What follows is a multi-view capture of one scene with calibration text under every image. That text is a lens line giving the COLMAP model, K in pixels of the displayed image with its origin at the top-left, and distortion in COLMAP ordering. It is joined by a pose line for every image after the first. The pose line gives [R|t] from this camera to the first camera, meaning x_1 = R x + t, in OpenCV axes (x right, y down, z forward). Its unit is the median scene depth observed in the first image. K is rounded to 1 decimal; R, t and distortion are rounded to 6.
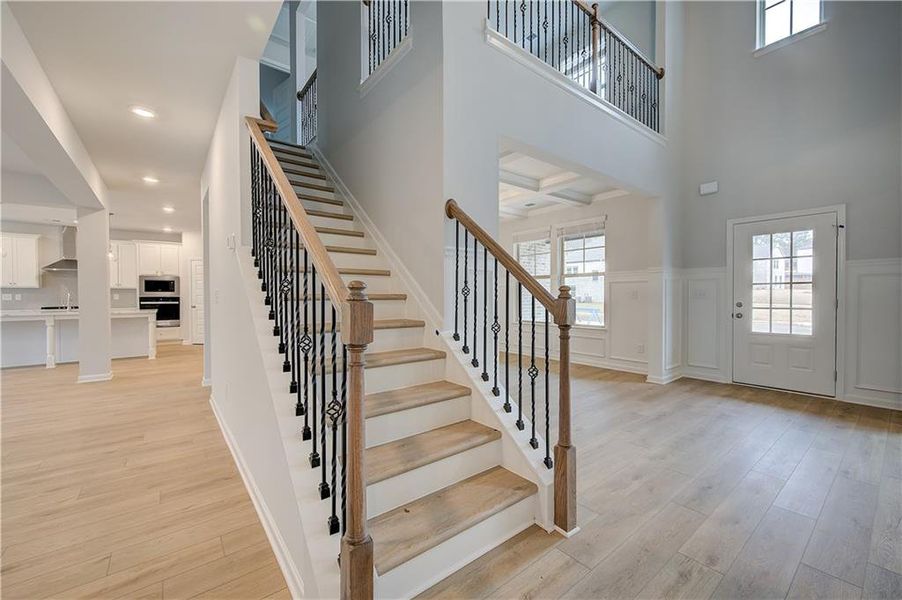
lens RADIAL K [[361.1, 0, 452.6], [0, 361.1, 299.6], [0, 0, 1]] dist [0.003025, -0.000581]
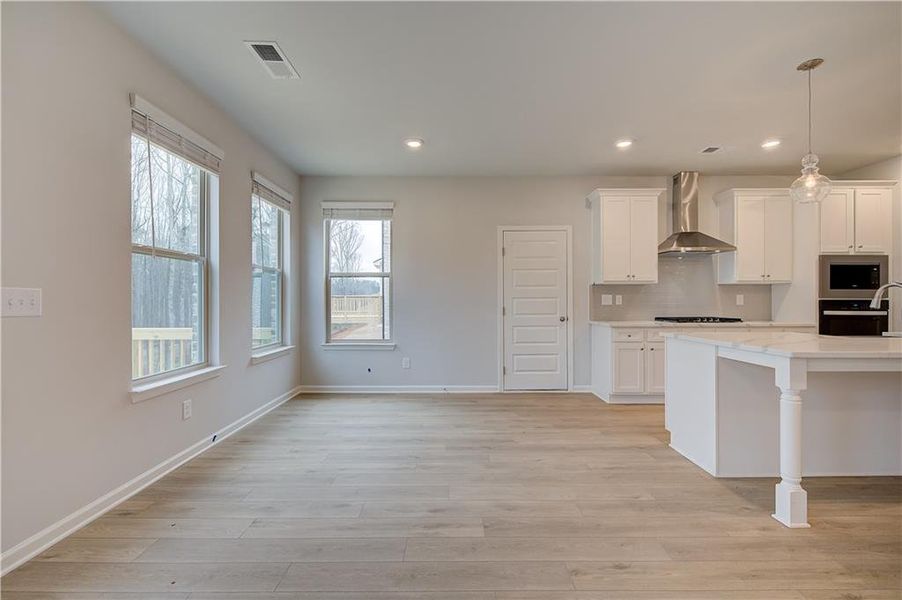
lens RADIAL K [[393.2, 0, 452.2], [0, 393.2, 299.7], [0, 0, 1]] dist [0.000694, -0.000605]
pose [[0.785453, 0.003245, -0.618912, -1.013036], [-0.010630, 0.999909, -0.008248, 0.001294], [0.618830, 0.013057, 0.785417, 0.321060]]
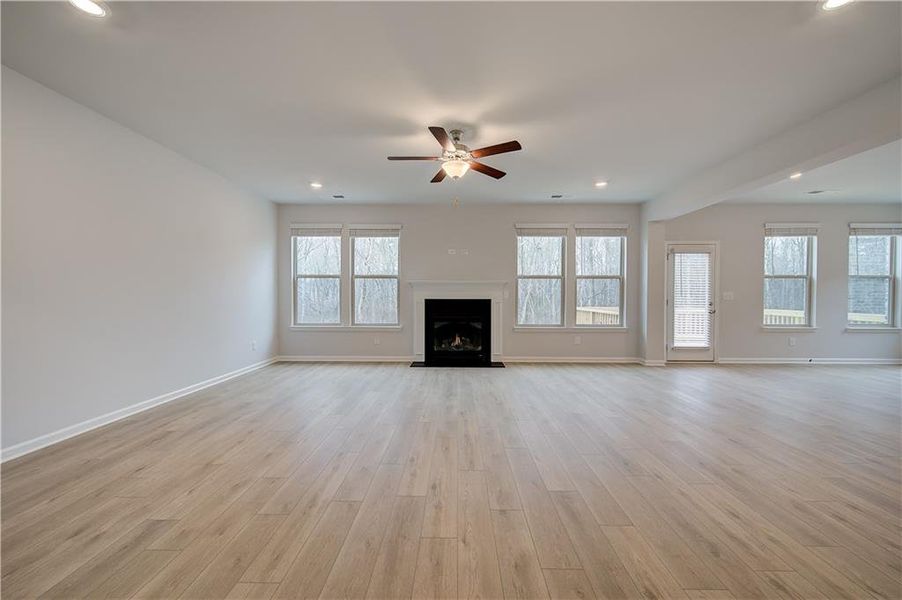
lens RADIAL K [[361.1, 0, 452.6], [0, 361.1, 299.6], [0, 0, 1]] dist [0.003025, -0.000581]
pose [[-0.630077, 0.012461, -0.776432, -0.332167], [-0.010556, 0.999641, 0.024609, -0.001753], [0.776461, 0.023702, -0.629720, 0.377986]]
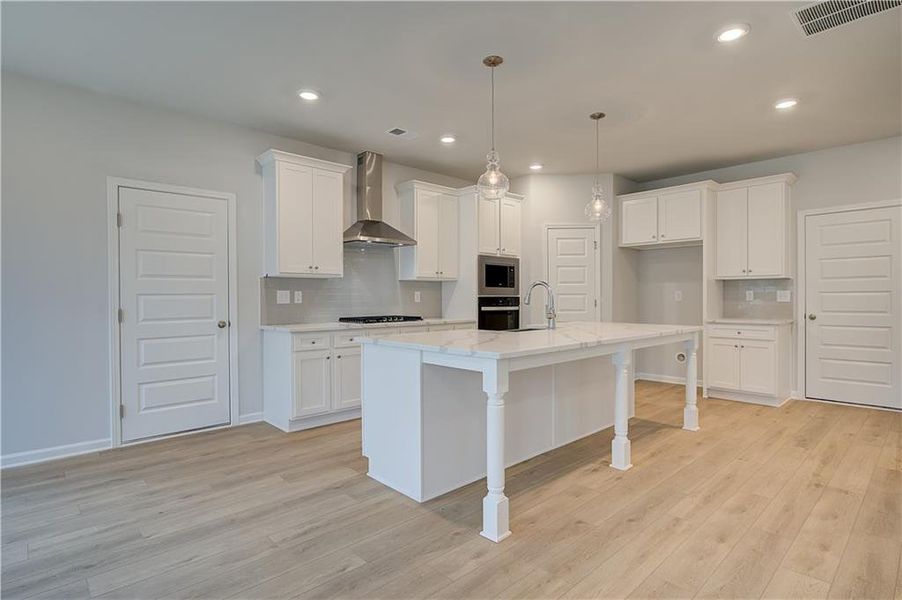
lens RADIAL K [[459.9, 0, 452.7], [0, 459.9, 299.7], [0, 0, 1]] dist [-0.005529, 0.000496]
pose [[0.996166, 0.000952, 0.087472, -1.050217], [-0.000386, 0.999979, -0.006485, 0.000488], [-0.087477, 0.006426, 0.996146, 0.386597]]
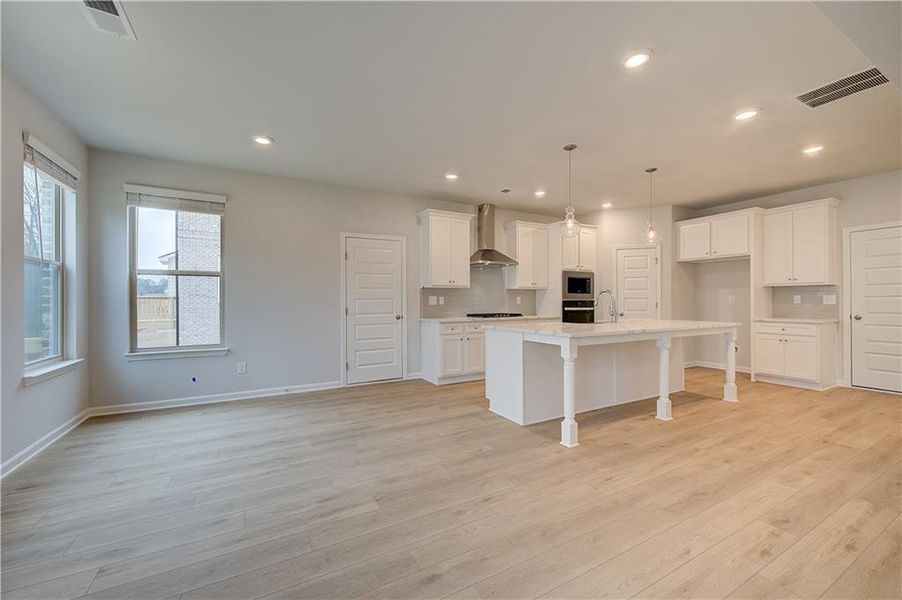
lens RADIAL K [[361.1, 0, 452.6], [0, 361.1, 299.6], [0, 0, 1]] dist [0.003025, -0.000581]
pose [[0.986741, 0.001154, -0.162298, -1.056850], [-0.003565, 0.999888, -0.014561, 0.001973], [0.162263, 0.014946, 0.986634, 0.279633]]
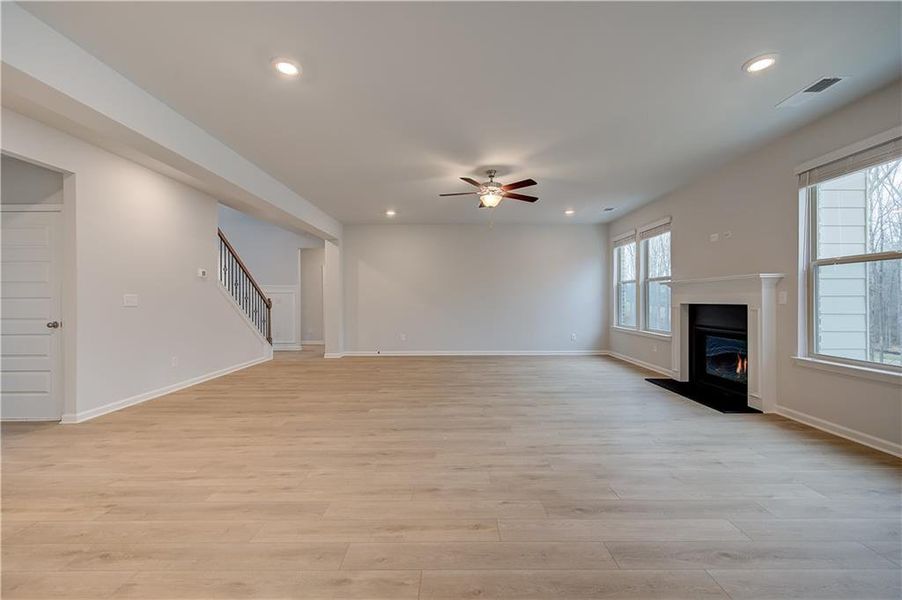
lens RADIAL K [[361.1, 0, 452.6], [0, 361.1, 299.6], [0, 0, 1]] dist [0.003025, -0.000581]
pose [[-0.784262, 0.007407, 0.620386, -0.997765], [0.016443, 0.999826, 0.008849, -0.002198], [-0.620212, 0.017141, -0.784247, 0.583710]]
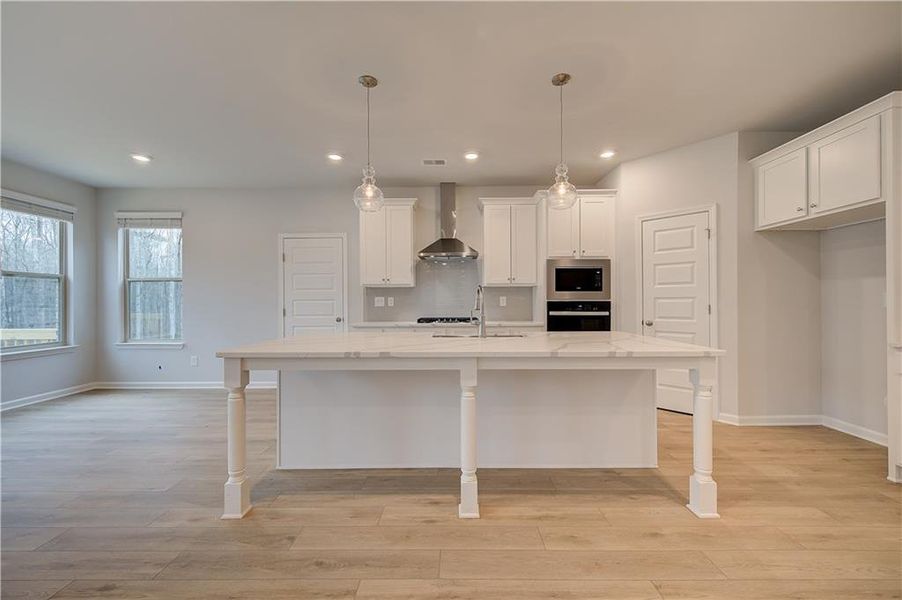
lens RADIAL K [[361.1, 0, 452.6], [0, 361.1, 299.6], [0, 0, 1]] dist [0.003025, -0.000581]
pose [[0.780598, -0.001441, -0.625032, -0.712555], [-0.007225, 0.999910, -0.011329, -0.003843], [0.624992, 0.013359, 0.780517, 0.567740]]
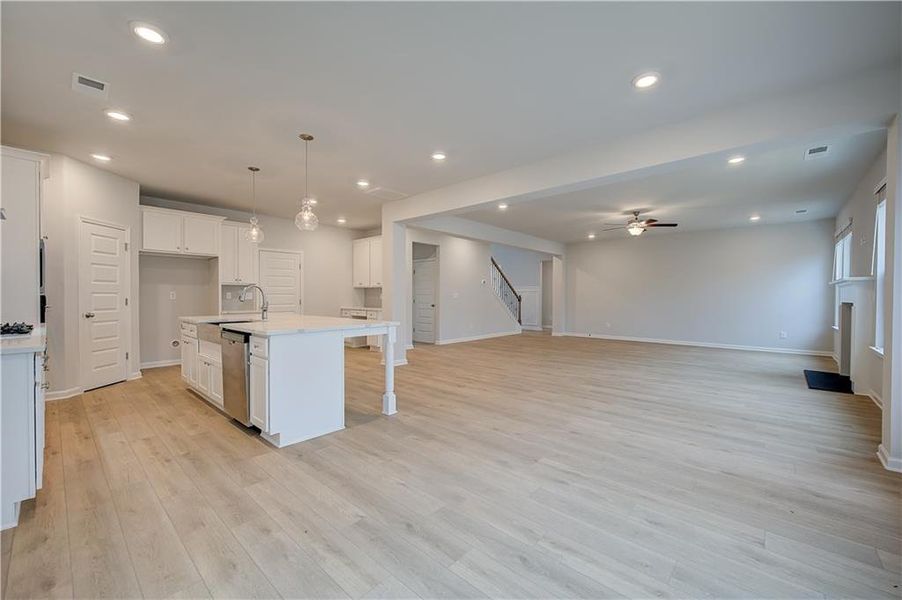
lens RADIAL K [[361.1, 0, 452.6], [0, 361.1, 299.6], [0, 0, 1]] dist [0.003025, -0.000581]
pose [[-0.169253, -0.005069, 0.985560, -1.470866], [0.010490, 0.999921, 0.006944, -0.000991], [-0.985517, 0.011514, -0.169186, 0.672659]]
